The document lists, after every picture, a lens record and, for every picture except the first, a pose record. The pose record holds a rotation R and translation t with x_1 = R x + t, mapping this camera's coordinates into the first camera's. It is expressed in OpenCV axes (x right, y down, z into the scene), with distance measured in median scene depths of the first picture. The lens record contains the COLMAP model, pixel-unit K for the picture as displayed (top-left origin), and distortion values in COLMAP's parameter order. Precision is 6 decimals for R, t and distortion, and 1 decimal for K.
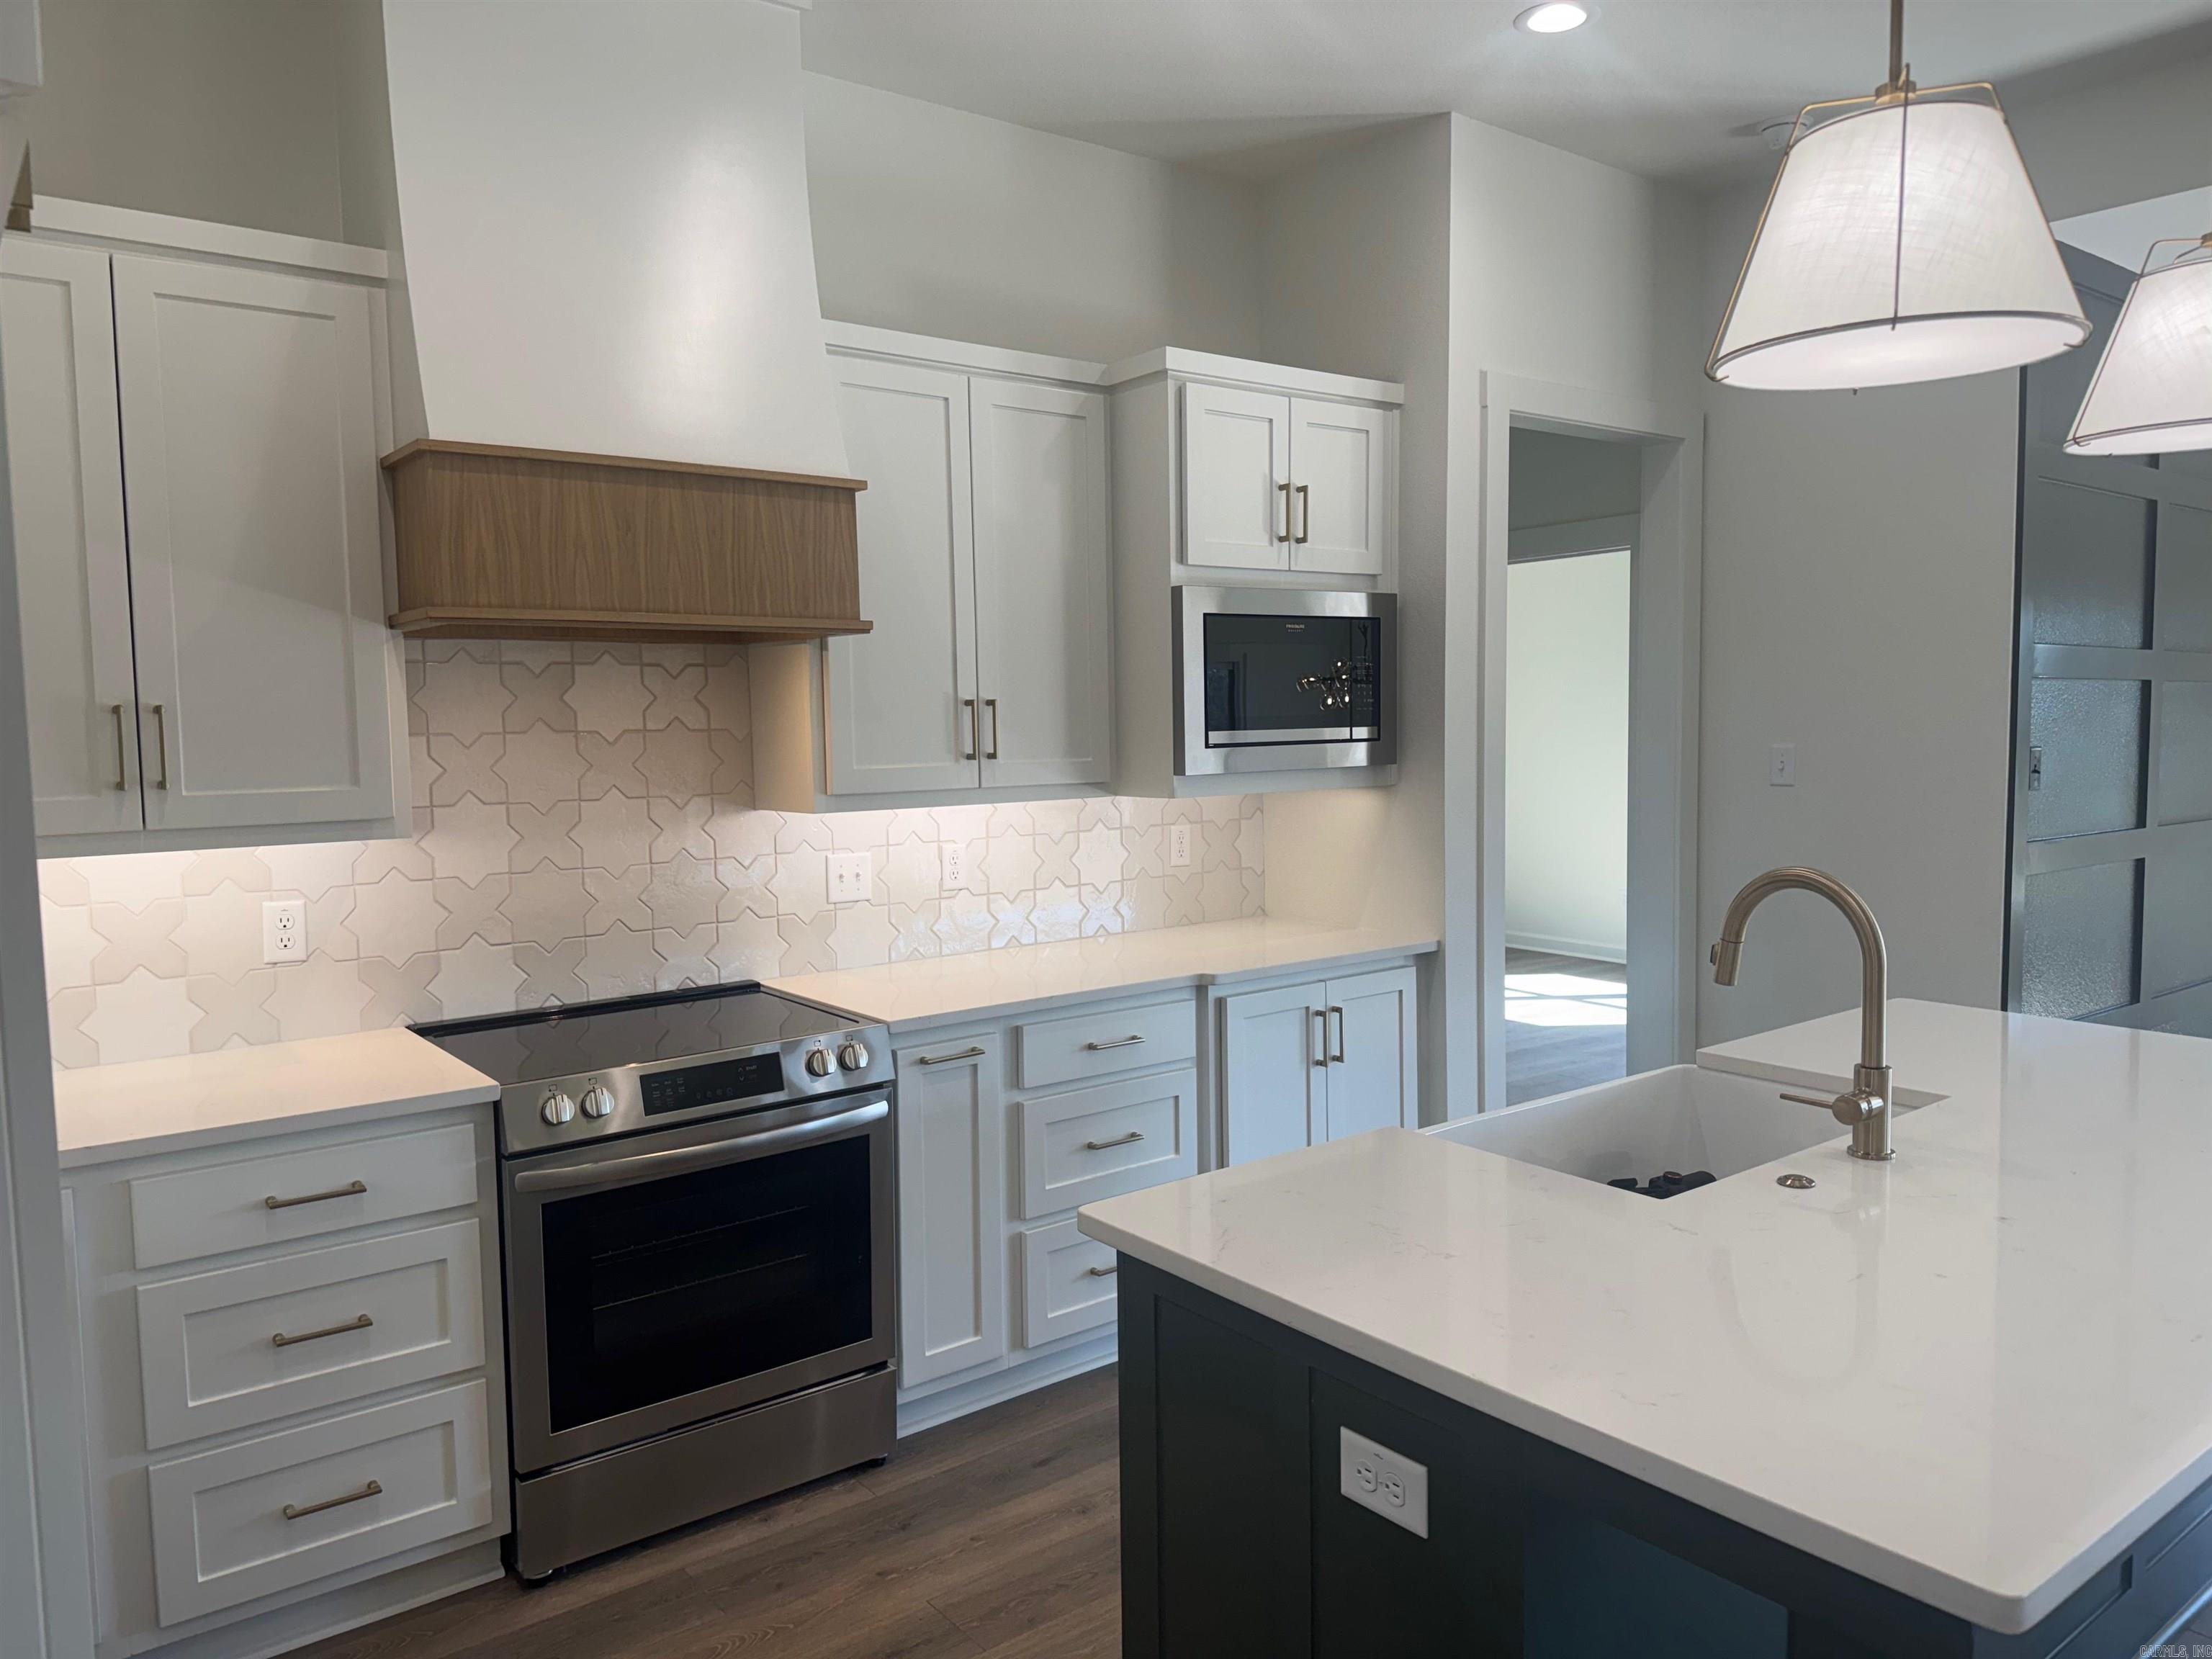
lens RADIAL K [[1548.2, 0, 1093.4], [0, 1548.2, 830.0], [0, 0, 1]] dist [0.044435, -0.050345]
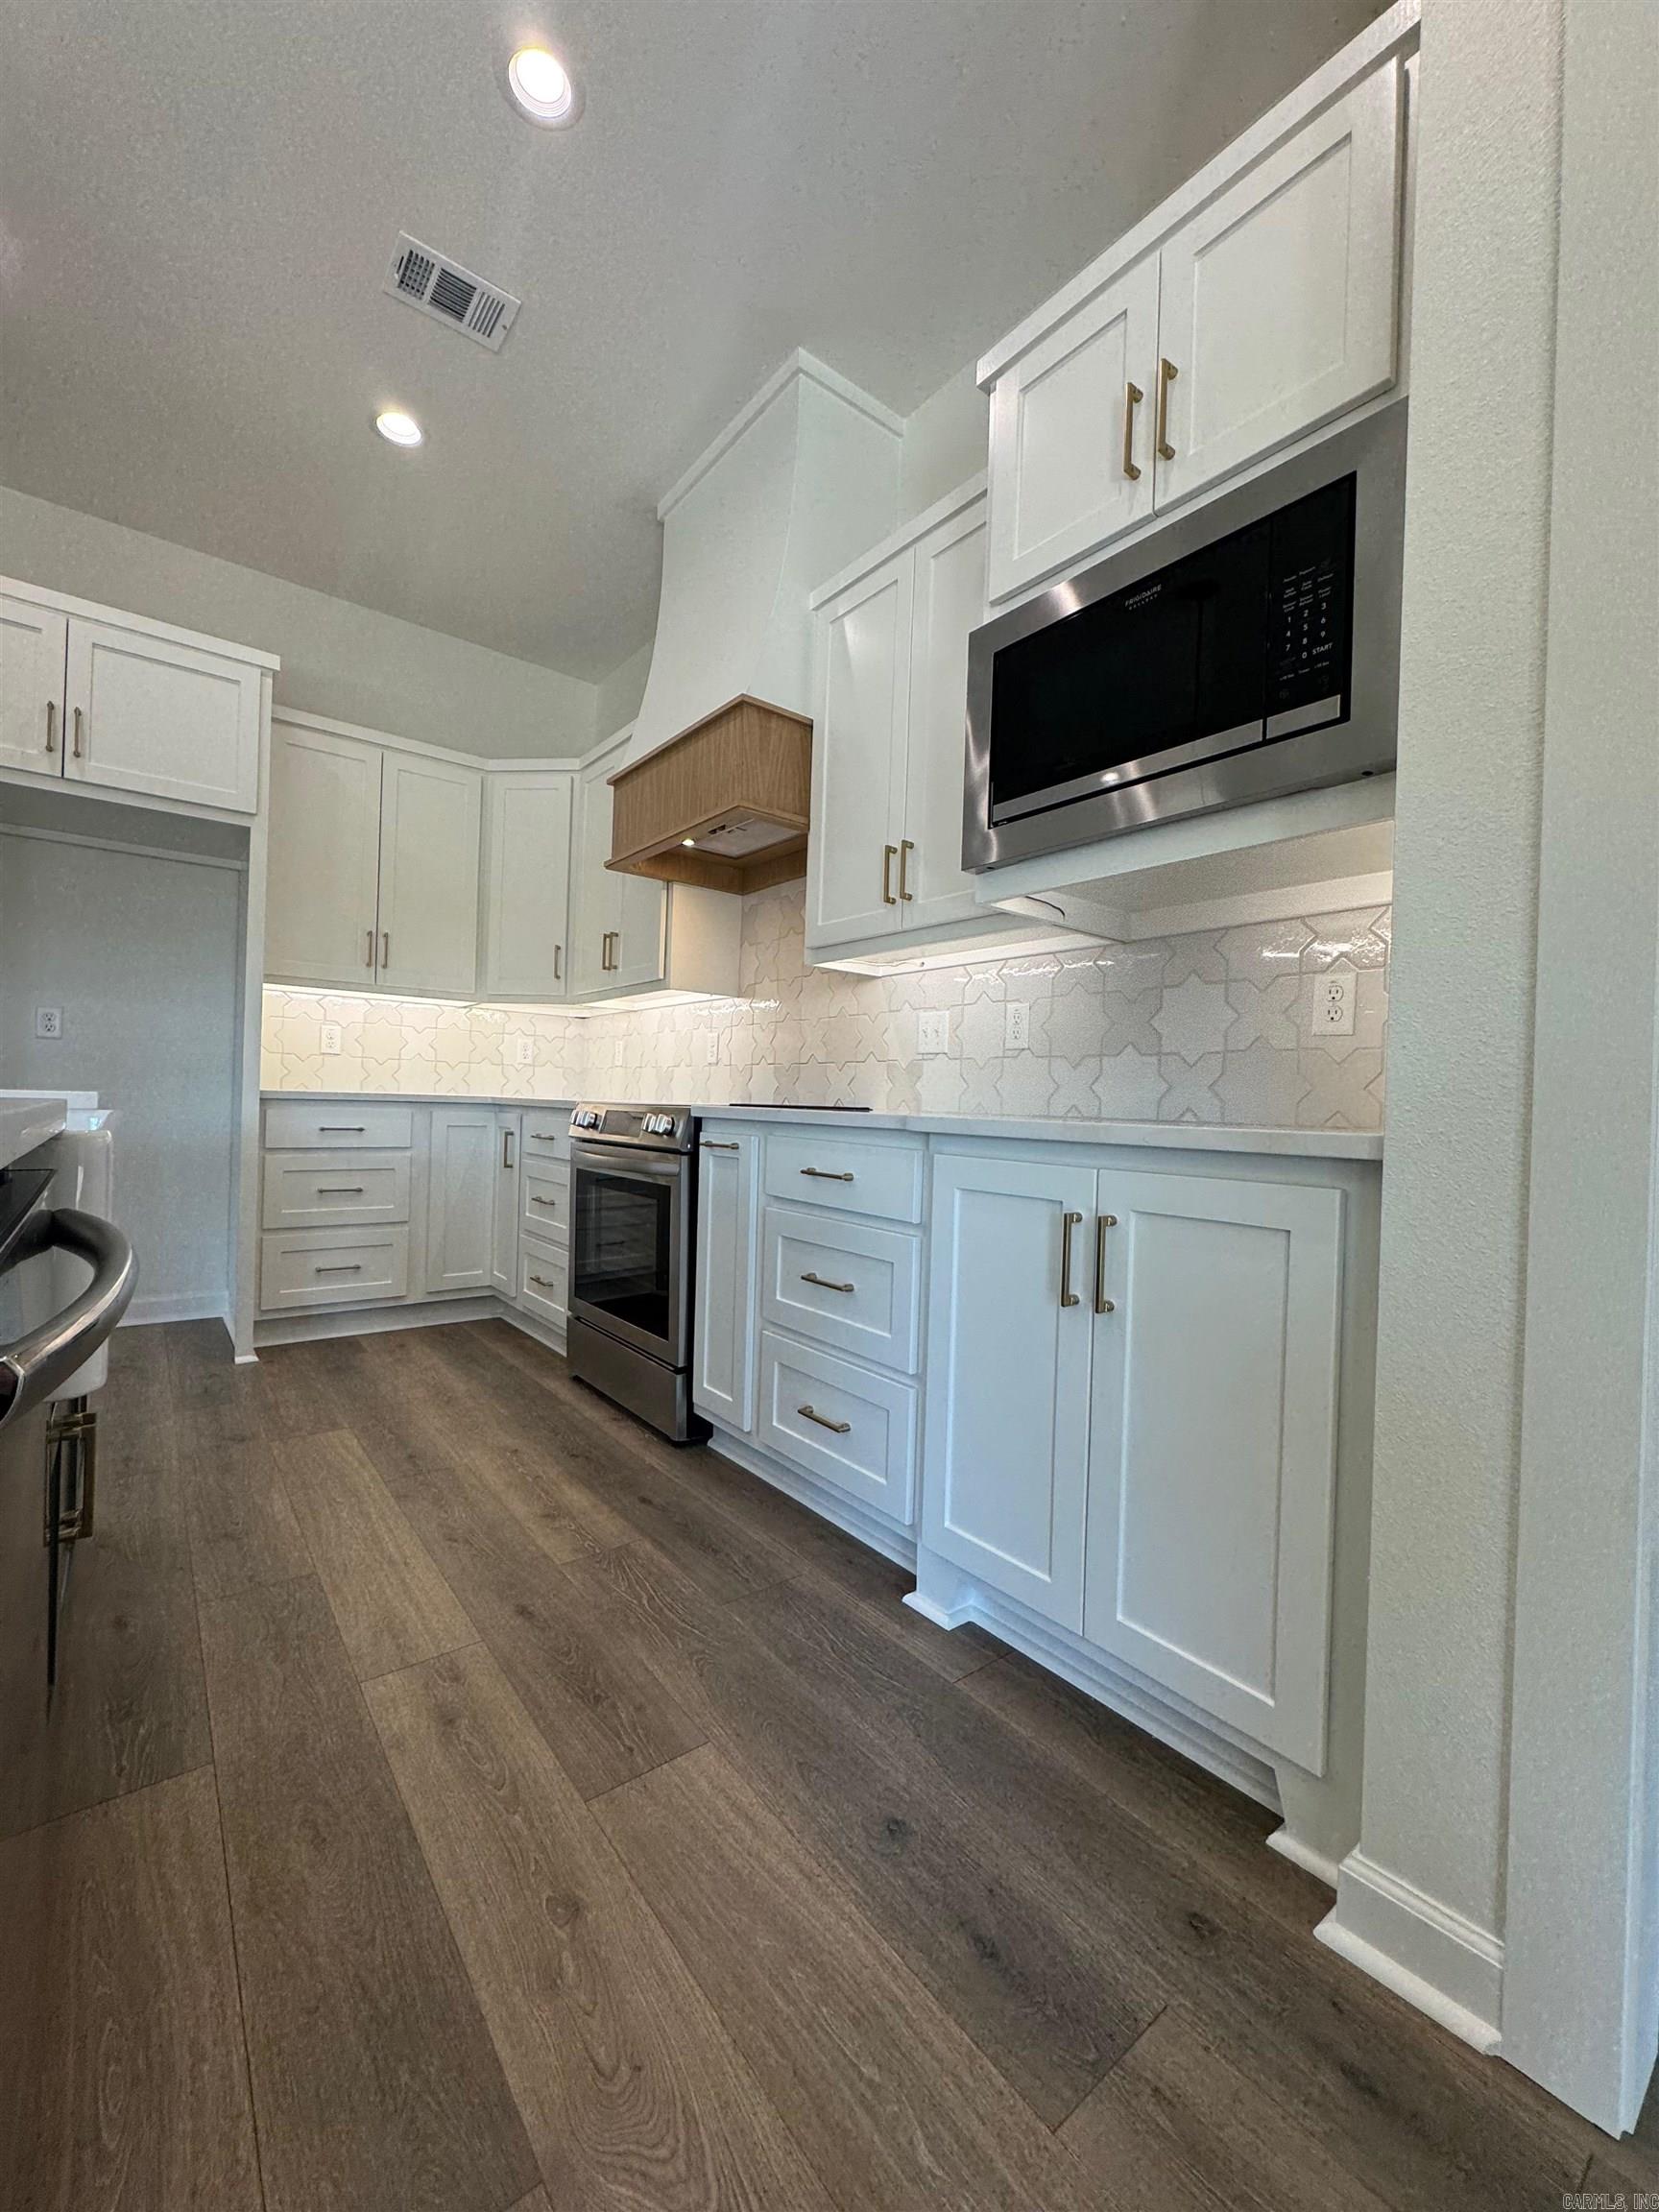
lens RADIAL K [[887.1, 0, 833.0], [0, 887.1, 1107.4], [0, 0, 1]] dist [-0.004594, 0.001368]
pose [[0.006675, 0.016381, -0.999844, 0.524912], [-0.112803, 0.993496, 0.015524, 0.087359], [0.993595, 0.112682, 0.008480, 0.959994]]
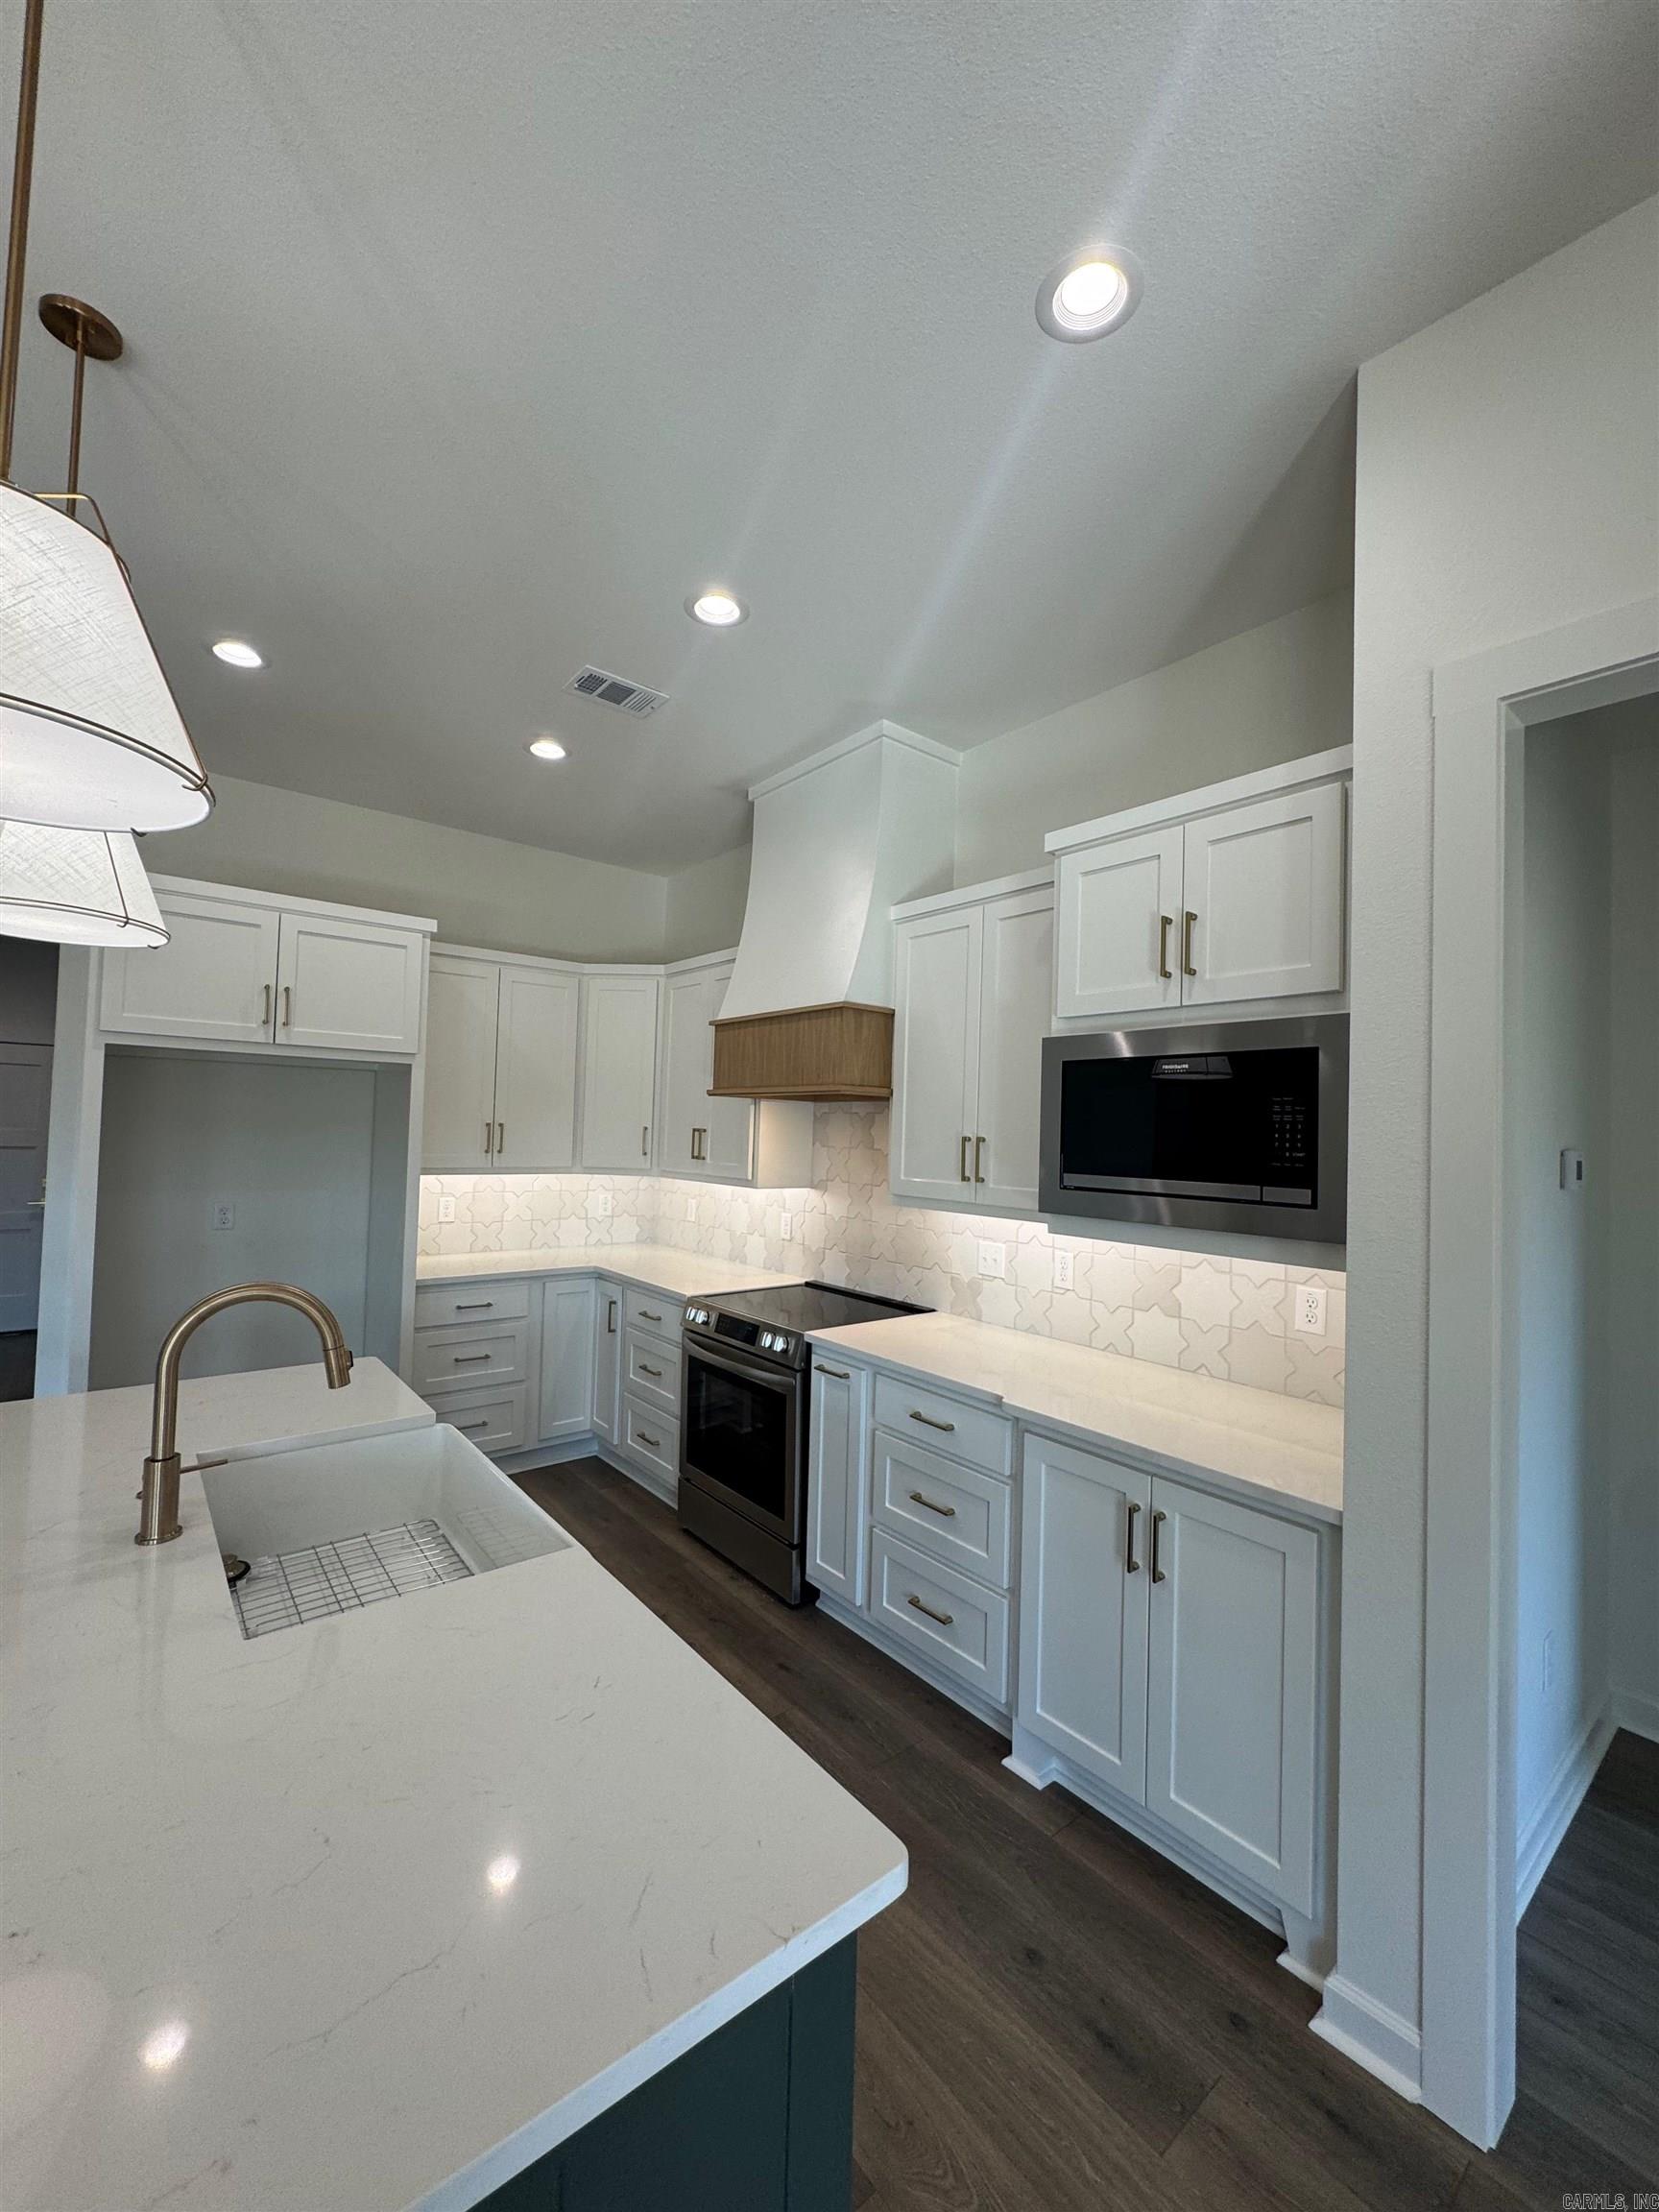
lens RADIAL K [[887.1, 0, 832.9], [0, 887.1, 1106.1], [0, 0, 1]] dist [-0.004594, 0.001368]
pose [[0.024529, -0.016484, -0.999563, 0.688287], [-0.110982, 0.993639, -0.019109, -0.082080], [0.993520, 0.111402, 0.022544, 0.849037]]
